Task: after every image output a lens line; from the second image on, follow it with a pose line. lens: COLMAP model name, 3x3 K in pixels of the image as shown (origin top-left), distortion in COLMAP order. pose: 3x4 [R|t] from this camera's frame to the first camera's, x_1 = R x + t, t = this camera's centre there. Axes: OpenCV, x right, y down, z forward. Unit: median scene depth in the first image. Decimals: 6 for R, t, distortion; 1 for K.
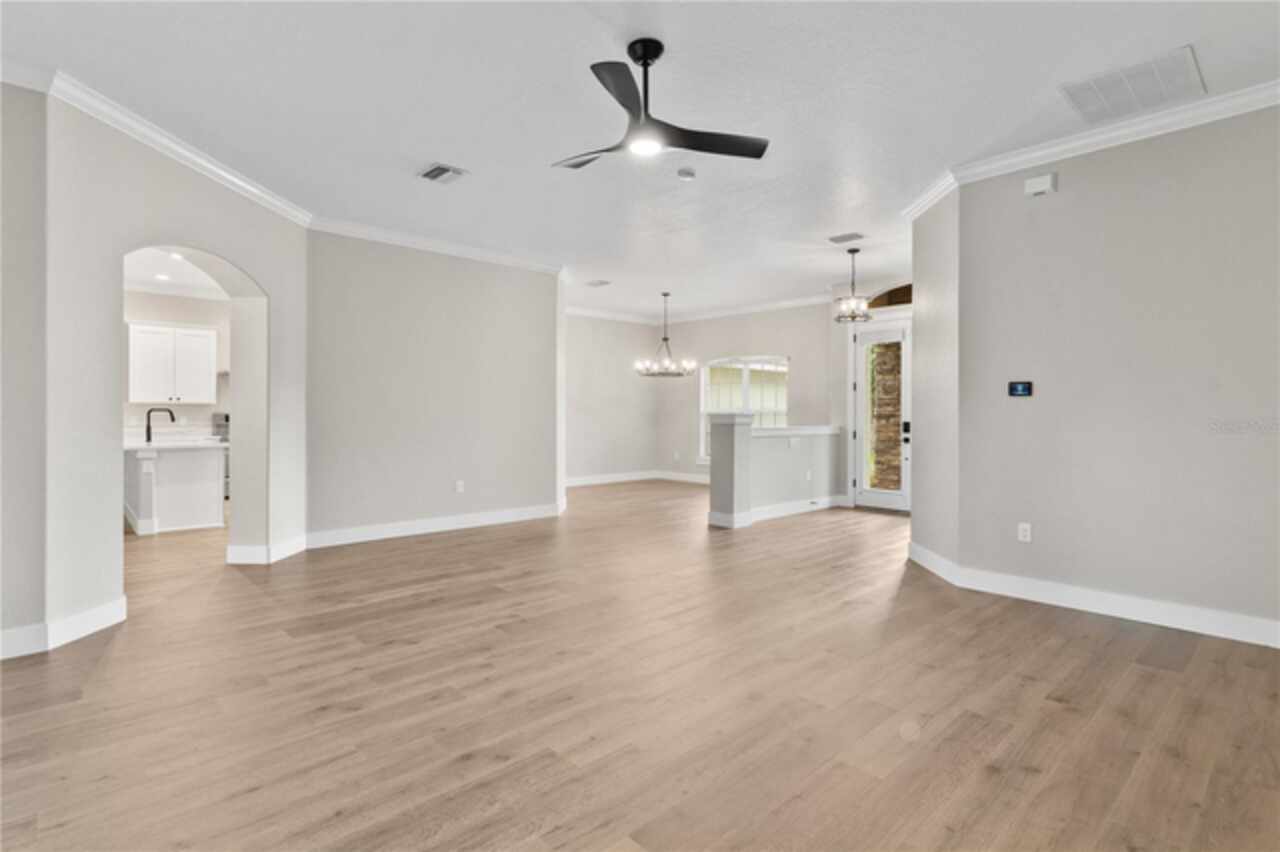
lens RADIAL K [[627.8, 0, 640.0], [0, 627.8, 426.0], [0, 0, 1]] dist [0.002116, 0.000713]
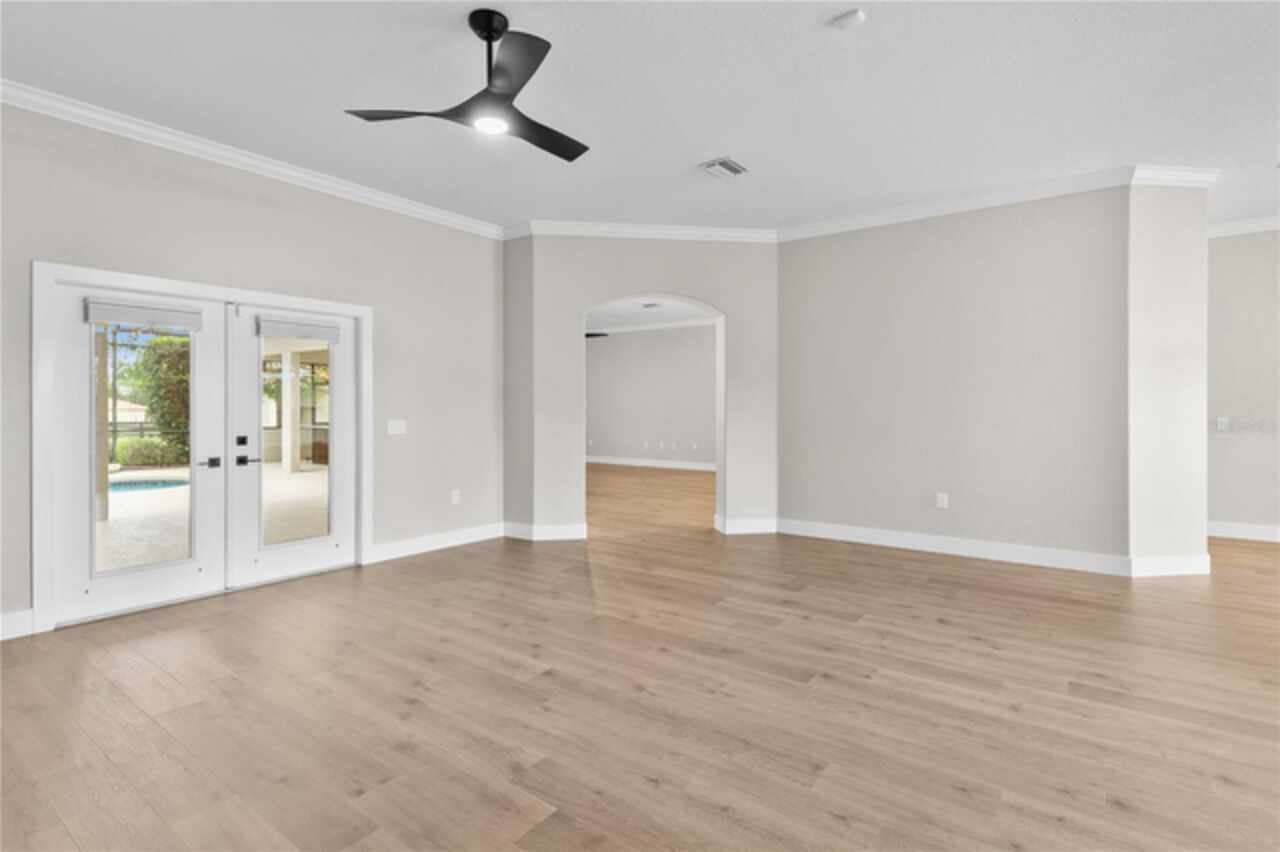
lens RADIAL K [[625.4, 0, 638.1], [0, 625.4, 414.9], [0, 0, 1]] dist [-0.002201, -0.000065]
pose [[0.176434, 0.006161, -0.984293, 0.760218], [-0.021191, 0.999772, 0.002459, -0.012384], [0.984084, 0.020425, 0.176525, 0.838047]]
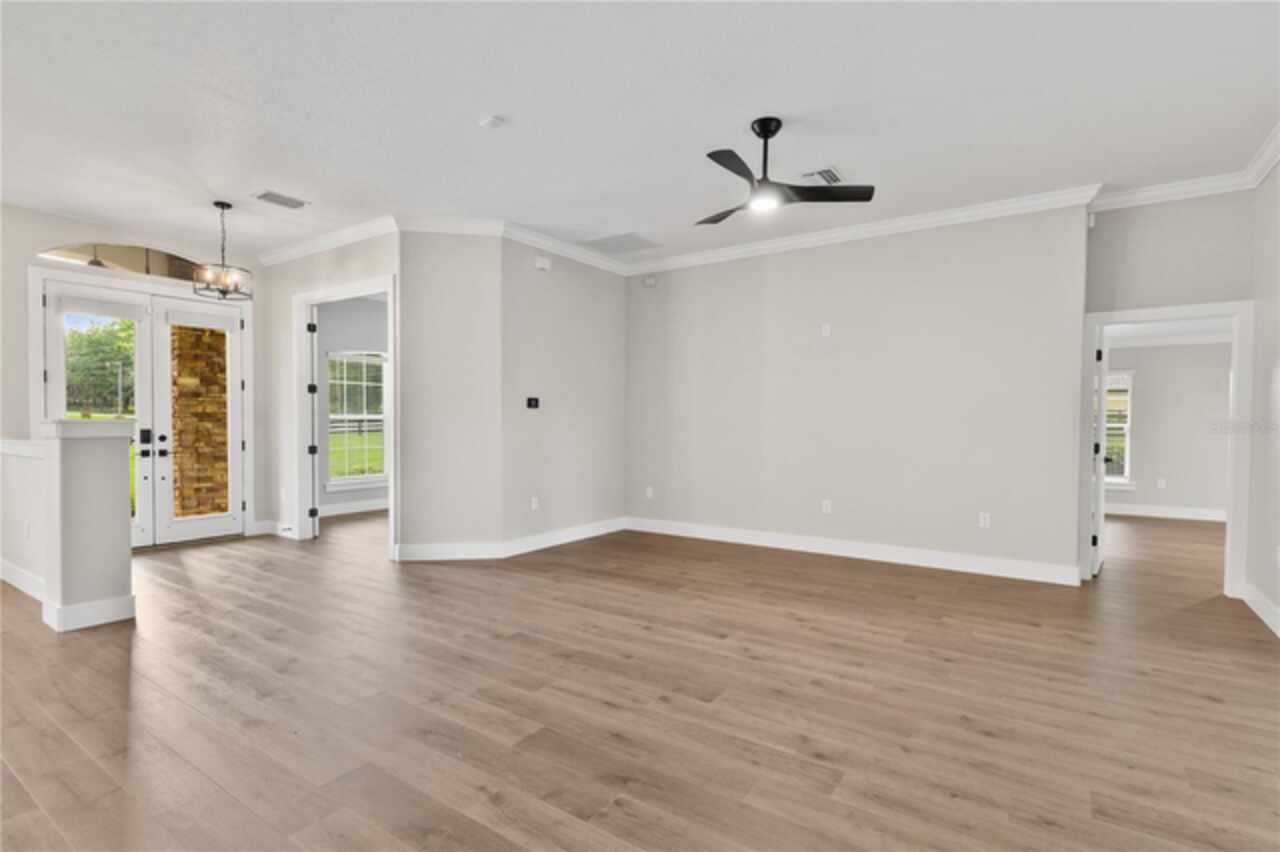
lens RADIAL K [[627.8, 0, 640.0], [0, 627.8, 426.0], [0, 0, 1]] dist [0.002116, 0.000713]
pose [[-0.213356, -0.011421, 0.976908, -0.914978], [0.016187, 0.999753, 0.015224, -0.025119], [-0.976840, 0.019062, -0.213118, 1.191267]]
